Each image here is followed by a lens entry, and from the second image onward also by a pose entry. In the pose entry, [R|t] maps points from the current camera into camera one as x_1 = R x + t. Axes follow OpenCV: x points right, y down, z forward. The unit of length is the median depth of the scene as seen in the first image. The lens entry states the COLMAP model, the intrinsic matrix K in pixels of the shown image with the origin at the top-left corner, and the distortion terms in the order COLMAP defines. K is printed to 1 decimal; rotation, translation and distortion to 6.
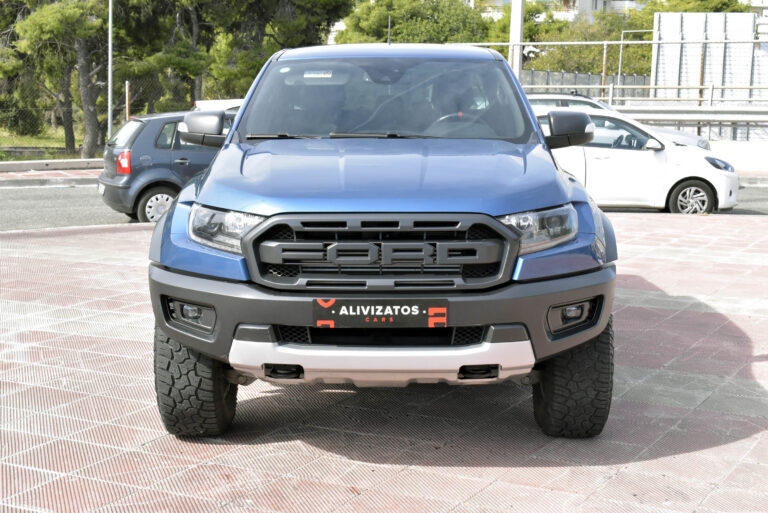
lens RADIAL K [[1301.5, 0, 384.0], [0, 1301.5, 256.5], [0, 0, 1]] dist [-0.062667, -0.037101]
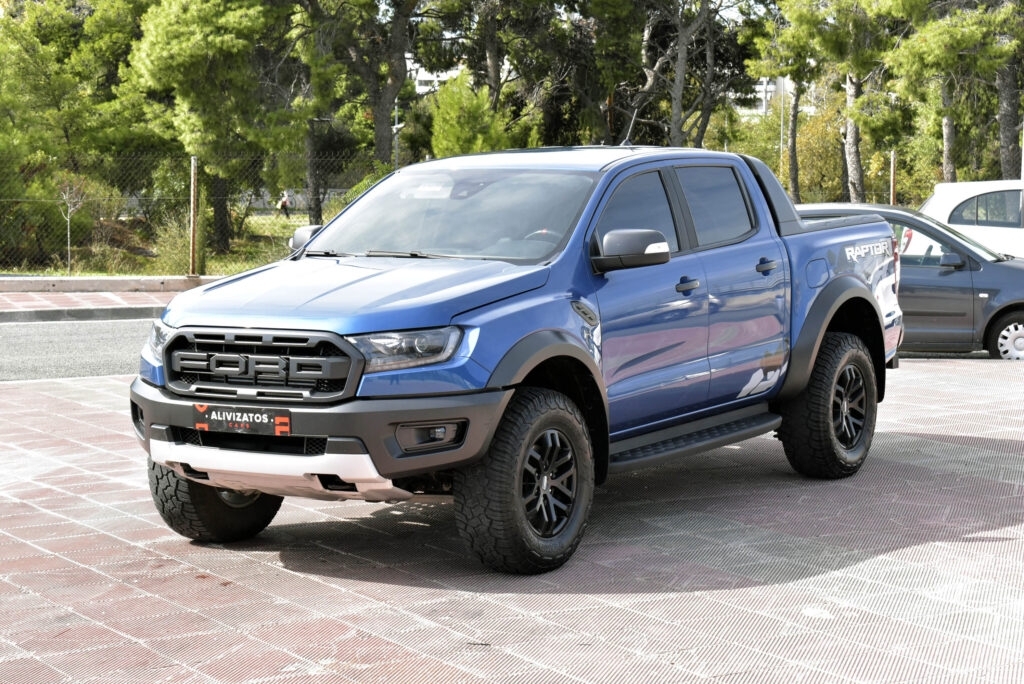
lens RADIAL K [[2348.2, 0, 512.0], [0, 2348.2, 342.0], [0, 0, 1]] dist [0.550215, -0.024003]
pose [[0.831717, 0.034365, -0.554135, 1.271636], [-0.056789, 0.998113, -0.023336, 0.011933], [0.552287, 0.050878, 0.832100, -0.521890]]
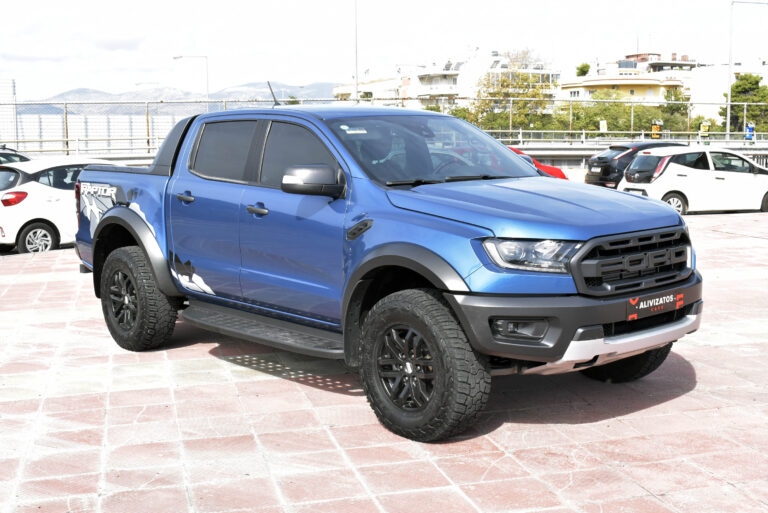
lens RADIAL K [[1138.1, 0, 384.0], [0, 1138.1, 256.5], [0, 0, 1]] dist [-0.199121, 0.031202]
pose [[0.743878, -0.102939, 0.660341, -0.972221], [0.119398, 0.992640, 0.020237, -0.062023], [-0.657564, 0.063790, 0.750694, 0.303972]]
